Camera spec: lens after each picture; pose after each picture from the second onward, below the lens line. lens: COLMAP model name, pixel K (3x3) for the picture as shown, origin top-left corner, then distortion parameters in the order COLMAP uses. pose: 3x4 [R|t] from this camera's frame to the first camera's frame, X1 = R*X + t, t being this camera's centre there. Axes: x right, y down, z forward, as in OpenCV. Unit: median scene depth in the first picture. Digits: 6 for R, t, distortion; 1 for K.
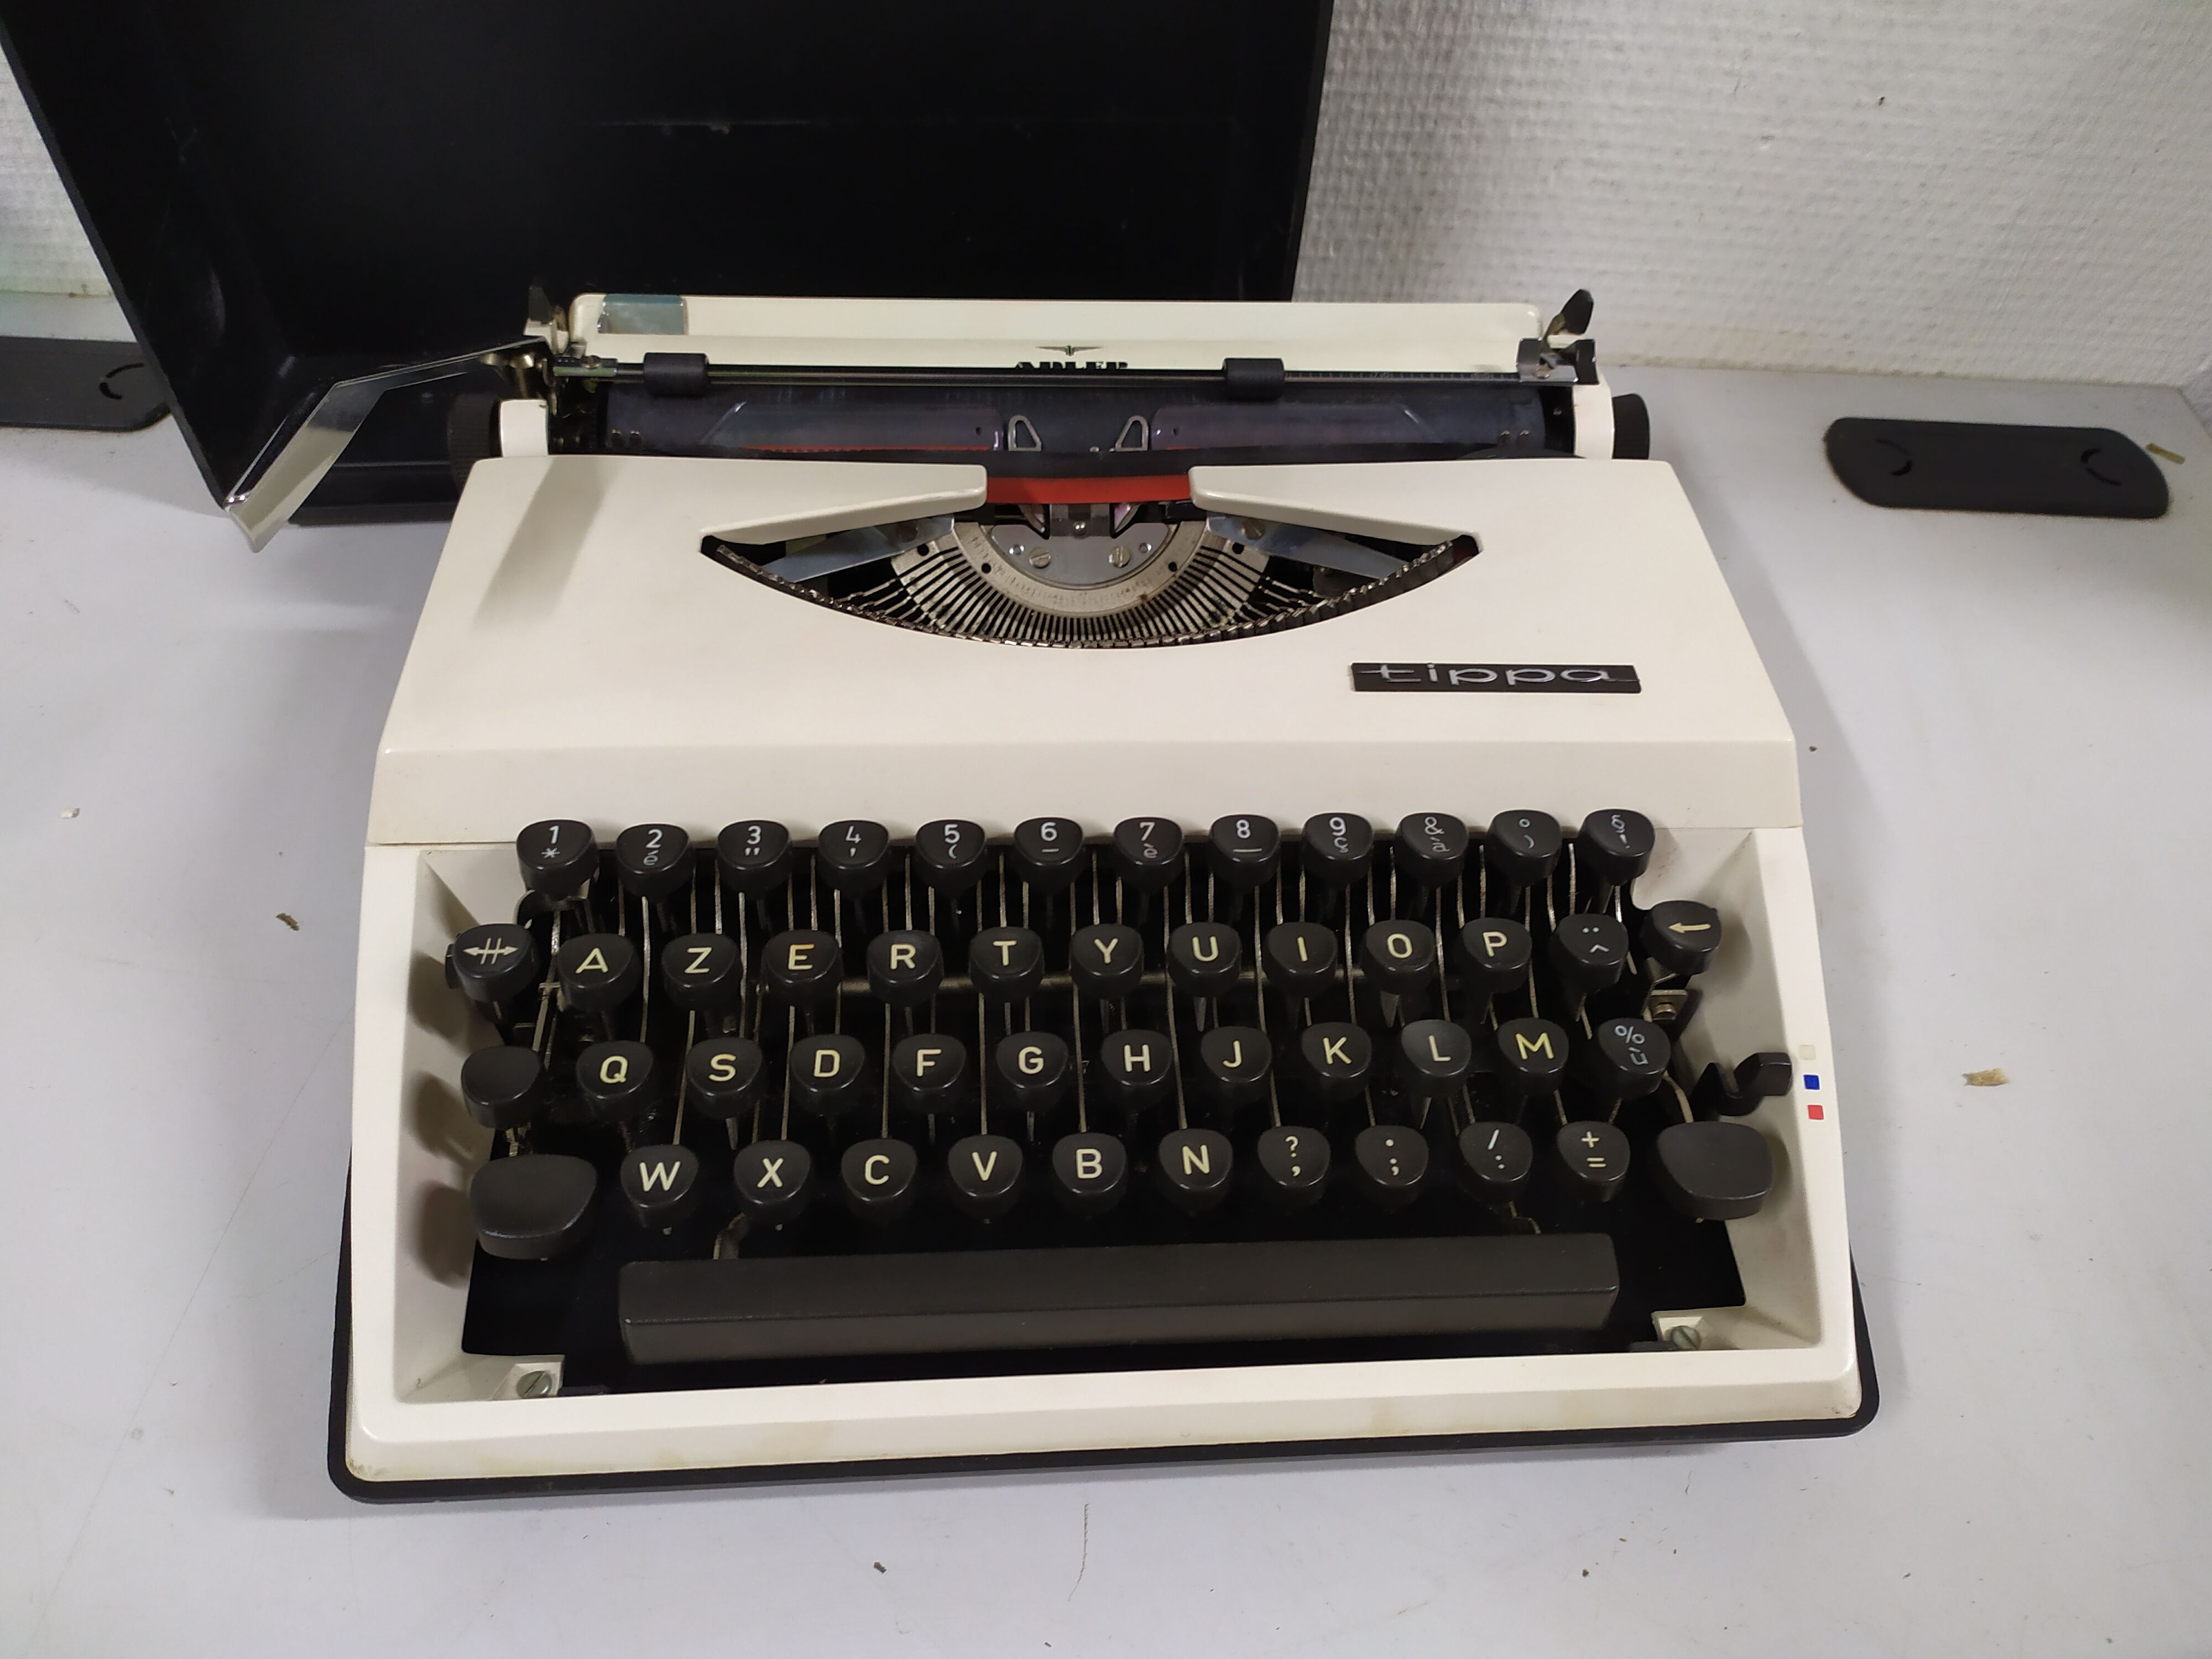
lens RADIAL K [[1692.0, 0, 1112.4], [0, 1692.0, 828.9], [0, 0, 1]] dist [0.025953, -0.049840]
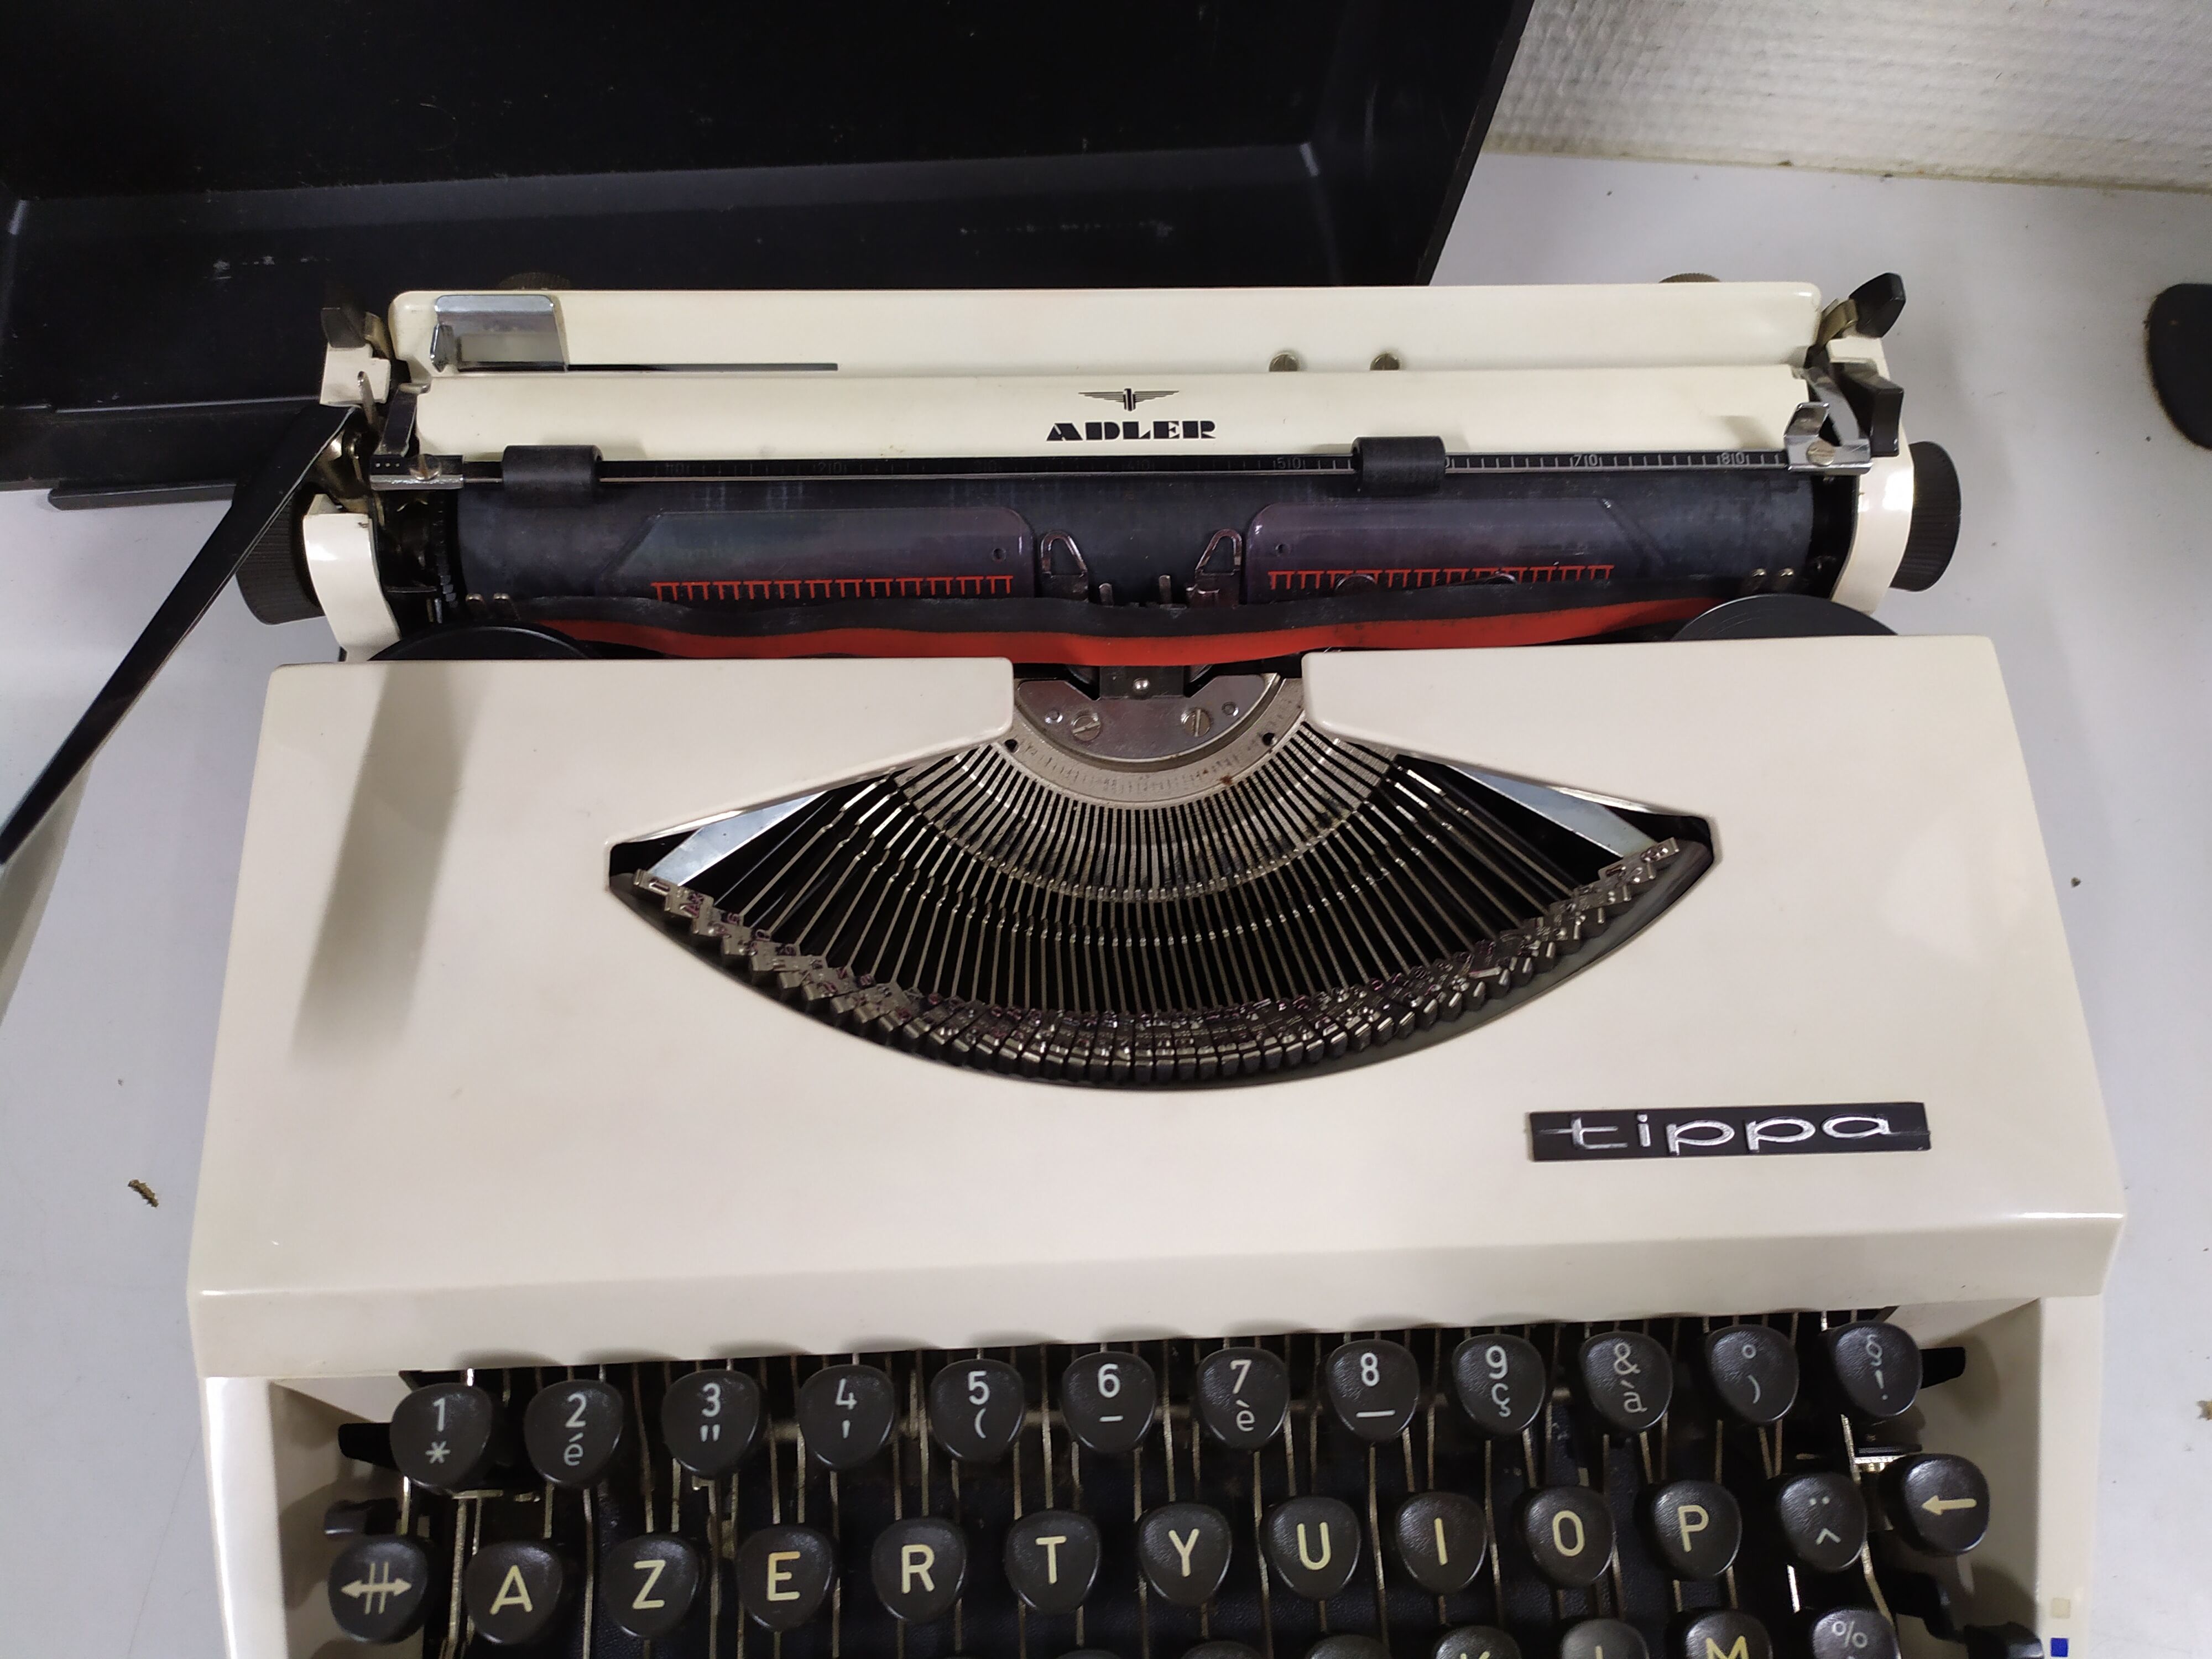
lens RADIAL K [[1692.0, 0, 1108.3], [0, 1692.0, 845.4], [0, 0, 1]] dist [0.025953, -0.049840]
pose [[0.999901, 0.013619, -0.003514, -0.036460], [-0.011268, 0.925189, 0.379340, -0.473838], [0.008417, -0.379262, 0.925251, 0.383139]]
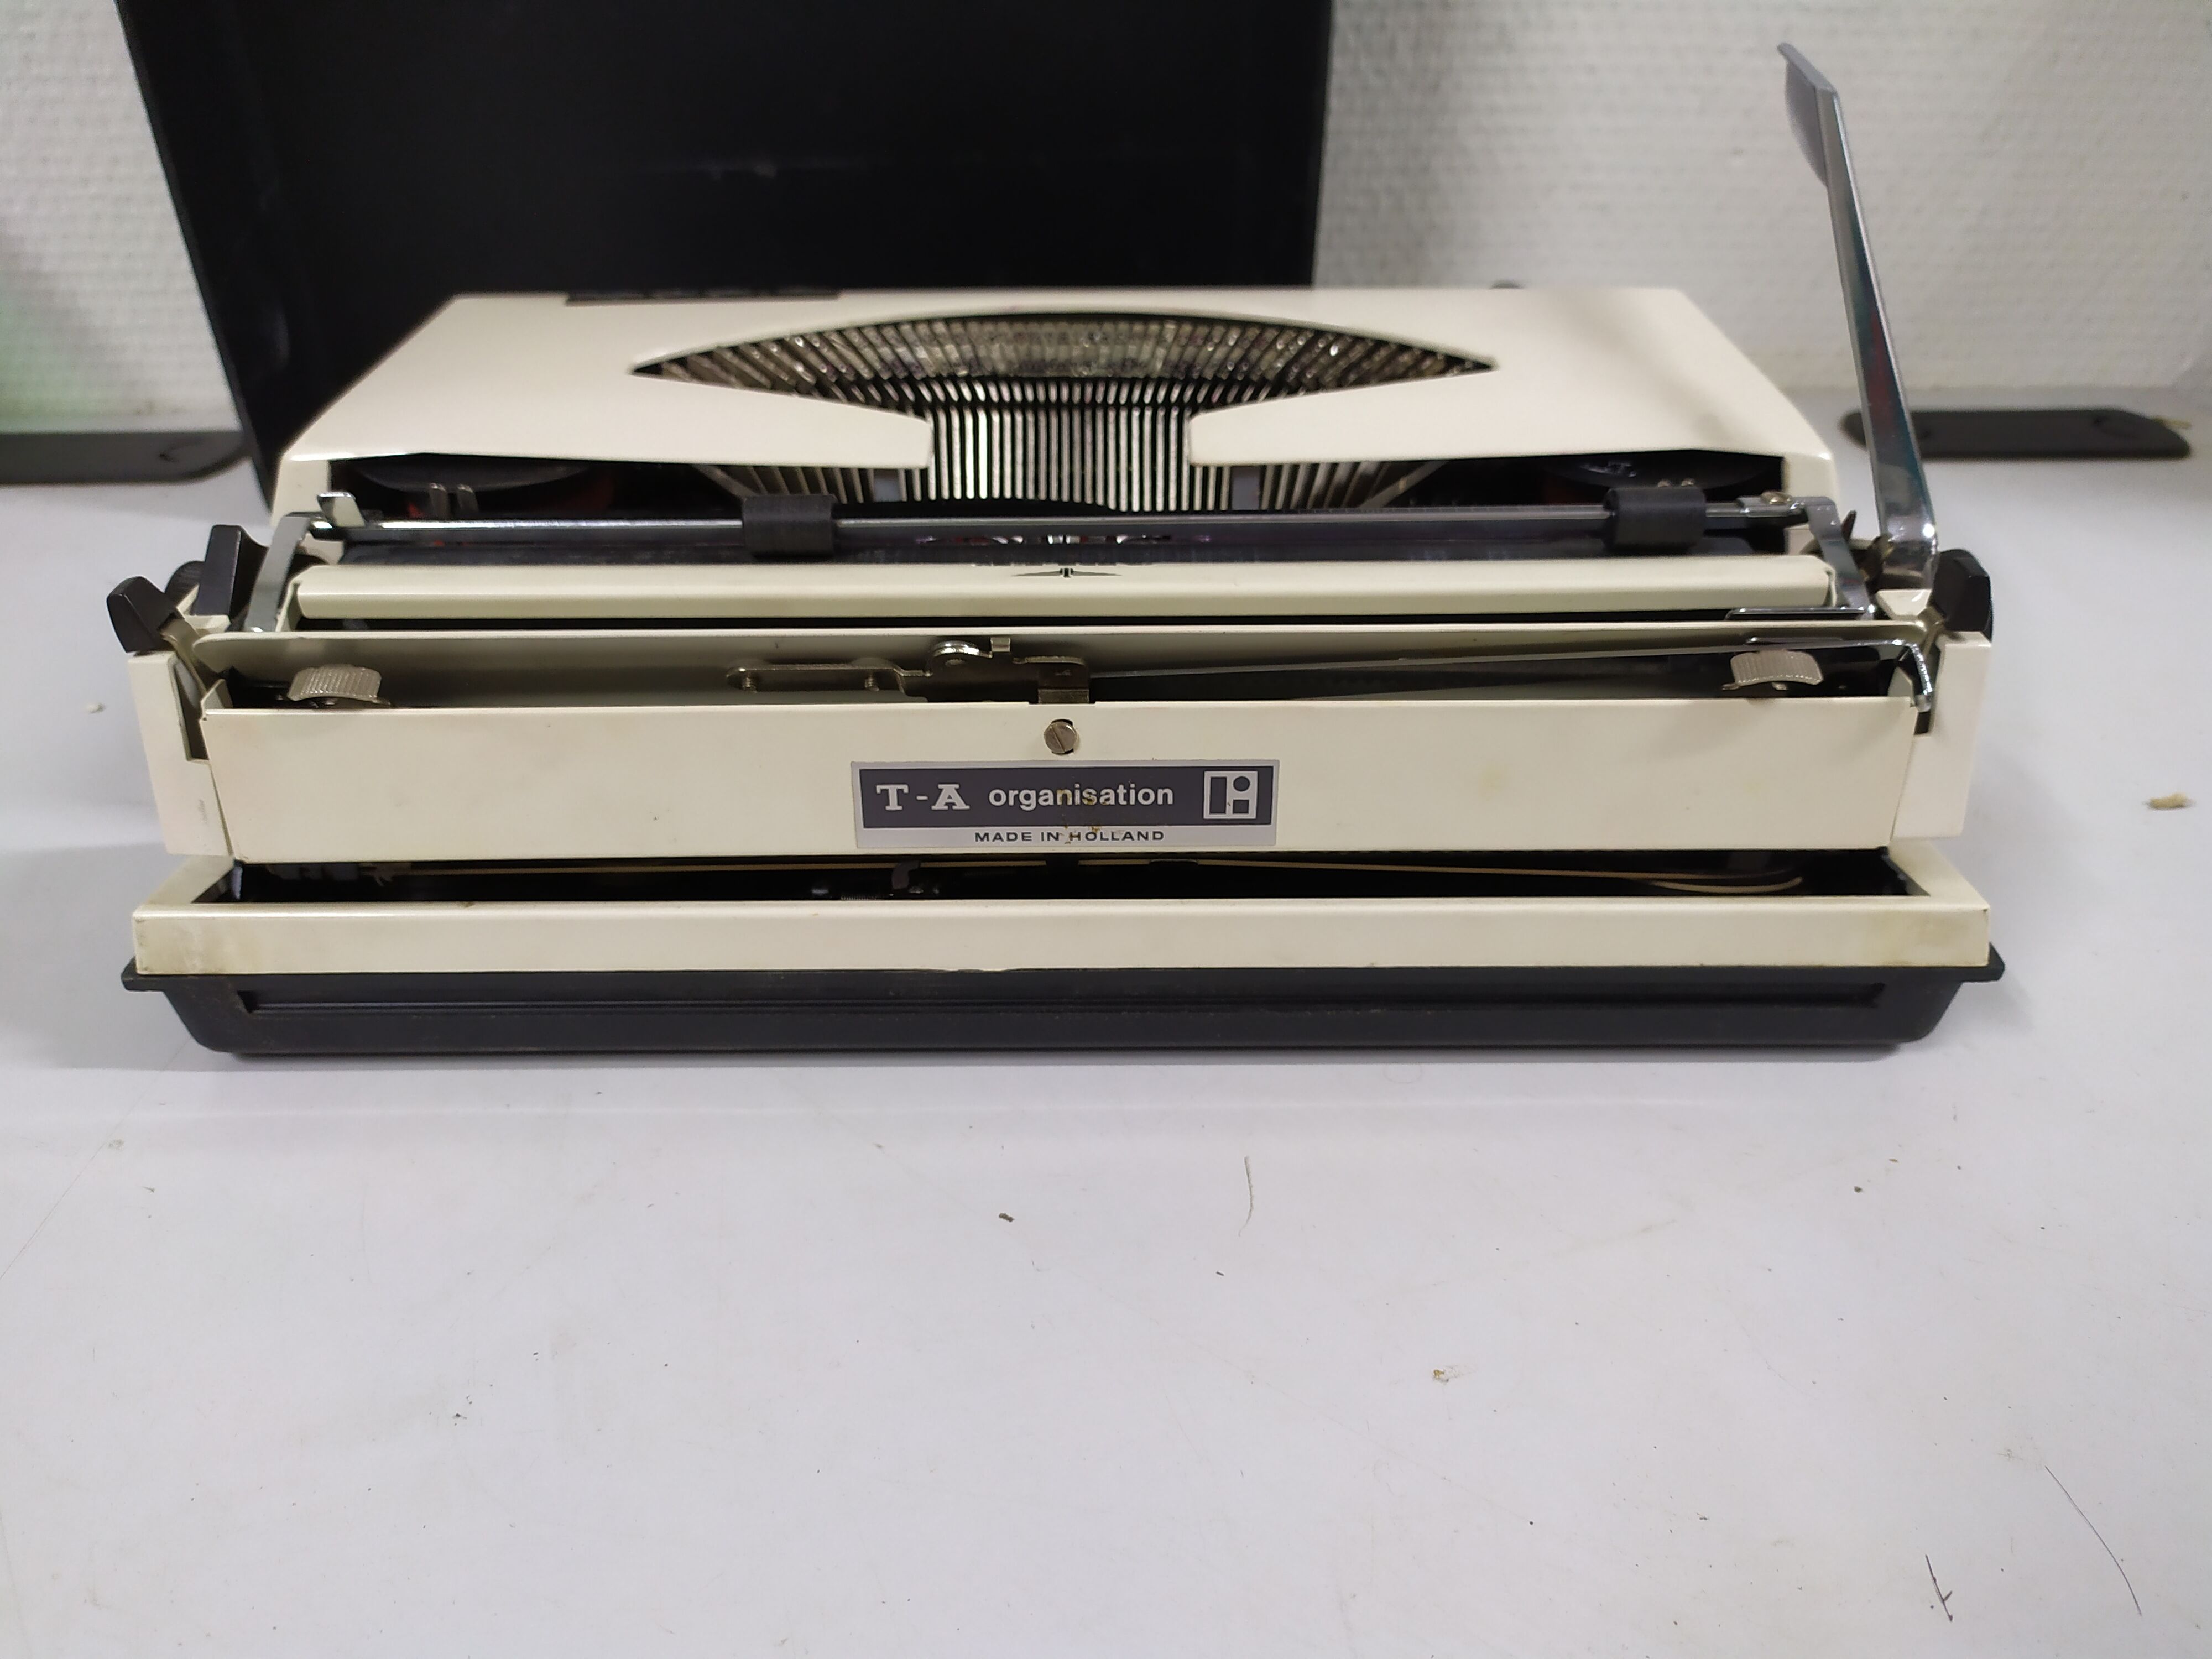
lens RADIAL K [[1692.0, 0, 1096.2], [0, 1692.0, 831.9], [0, 0, 1]] dist [0.025953, -0.049840]
pose [[0.998338, -0.057230, 0.006763, -0.079639], [0.056666, 0.953527, -0.295930, 0.454357], [0.010488, 0.295822, 0.955186, 0.142212]]
